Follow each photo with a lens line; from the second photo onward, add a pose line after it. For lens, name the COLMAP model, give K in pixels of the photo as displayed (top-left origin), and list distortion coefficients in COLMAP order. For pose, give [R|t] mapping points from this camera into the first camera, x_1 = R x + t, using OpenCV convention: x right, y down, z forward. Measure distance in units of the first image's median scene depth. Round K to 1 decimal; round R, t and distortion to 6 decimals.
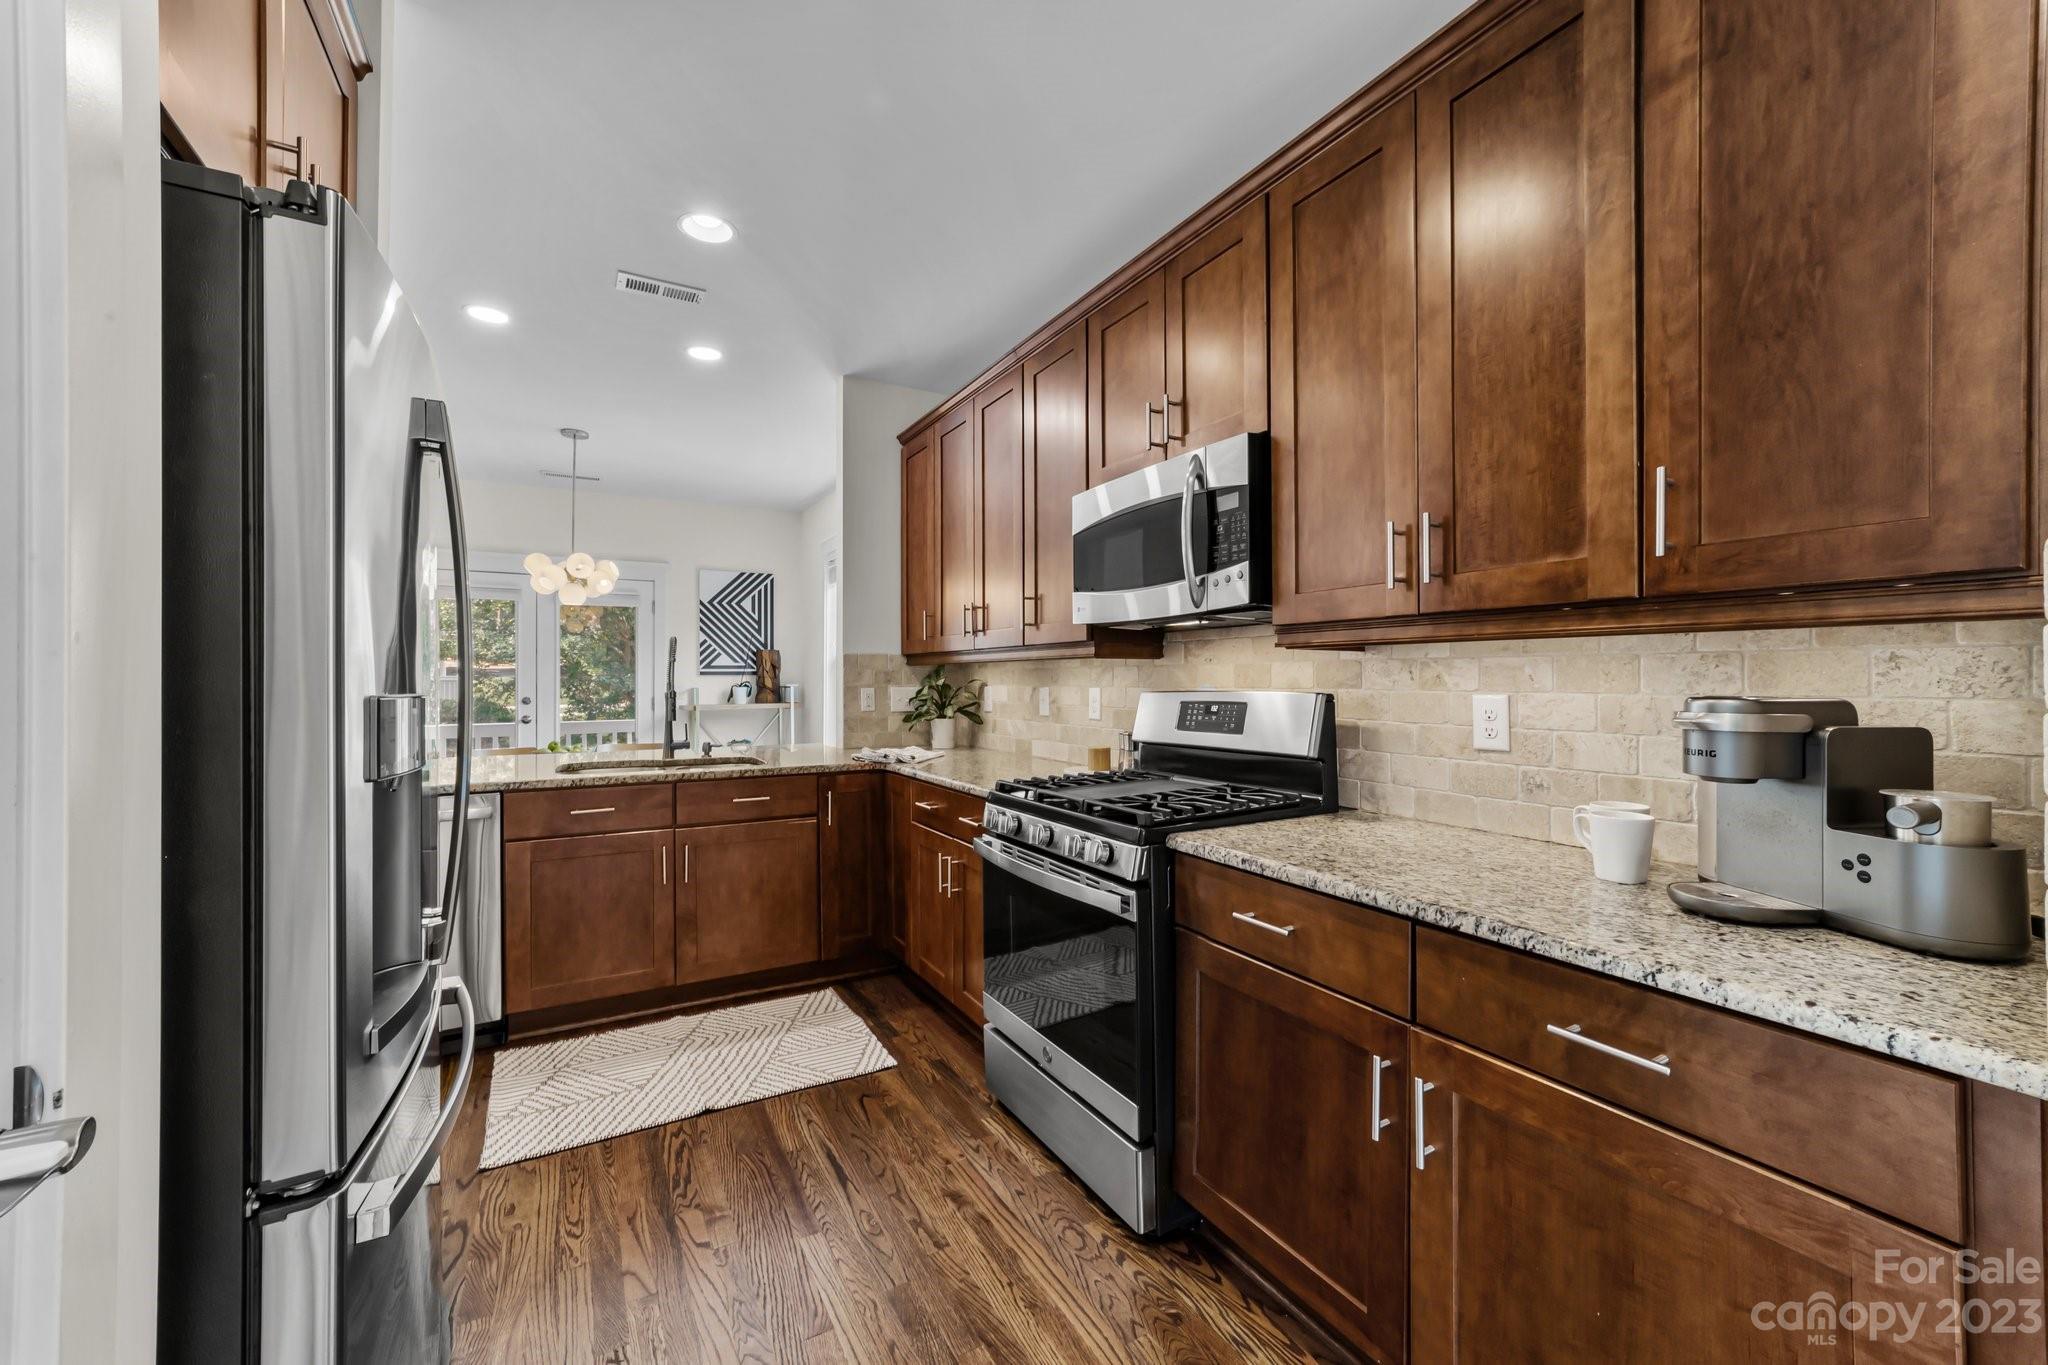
lens RADIAL K [[791.4, 0, 1024.0], [0, 791.4, 677.1], [0, 0, 1]] dist [-0.000647, -0.000011]
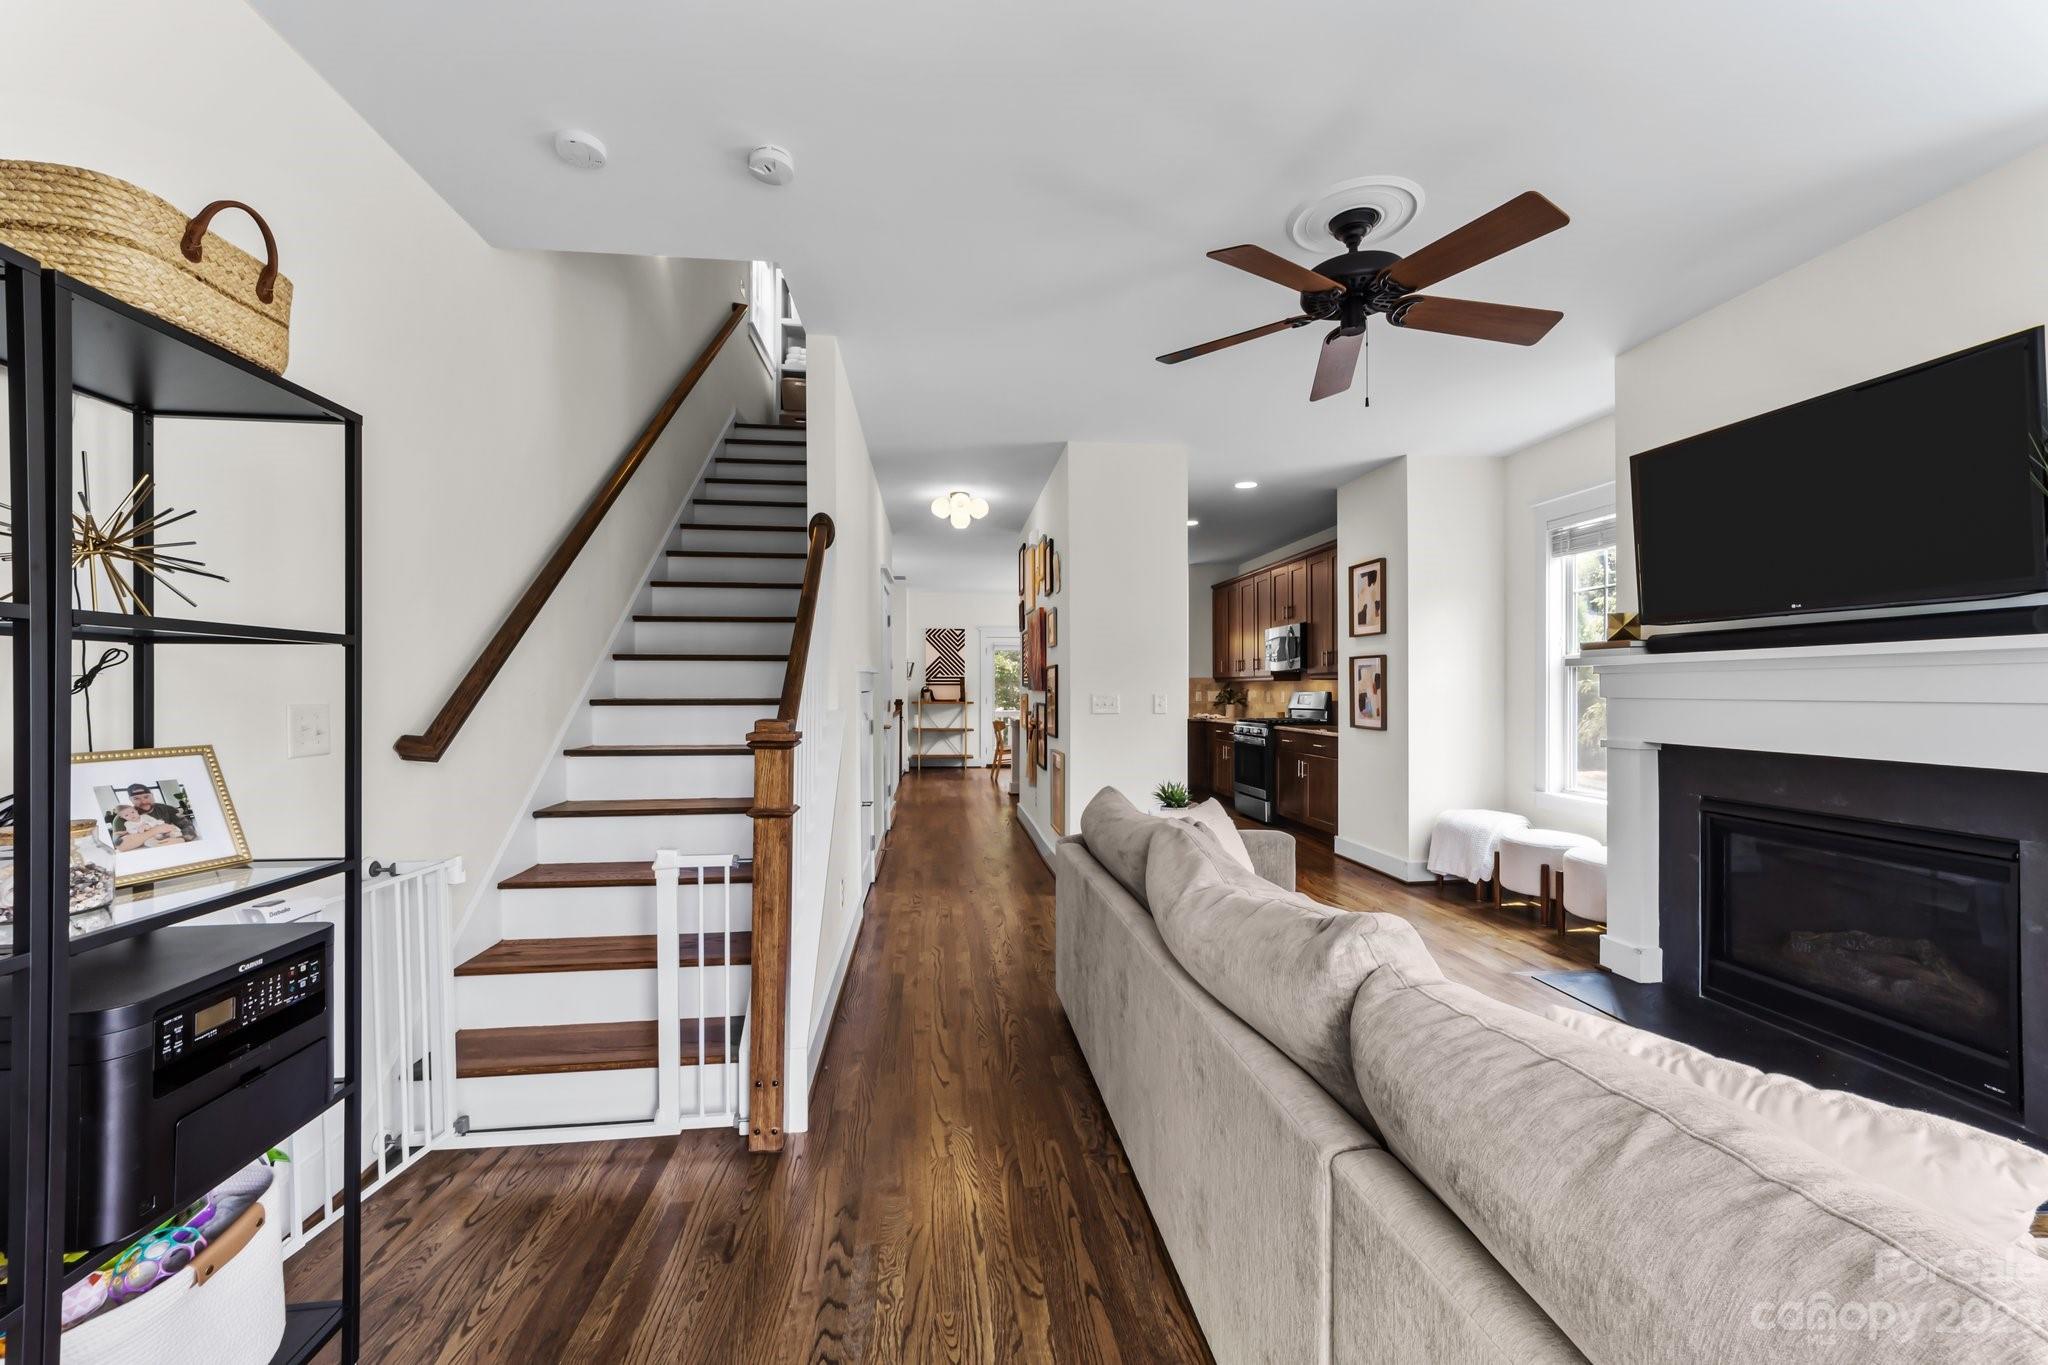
lens RADIAL K [[791.4, 0, 1027.1], [0, 791.4, 686.2], [0, 0, 1]] dist [-0.000647, -0.000011]
pose [[0.920774, 0.002752, -0.390088, 0.297766], [-0.003218, 0.999995, -0.000543, 0.000302], [0.390084, 0.001756, 0.920778, -1.622466]]
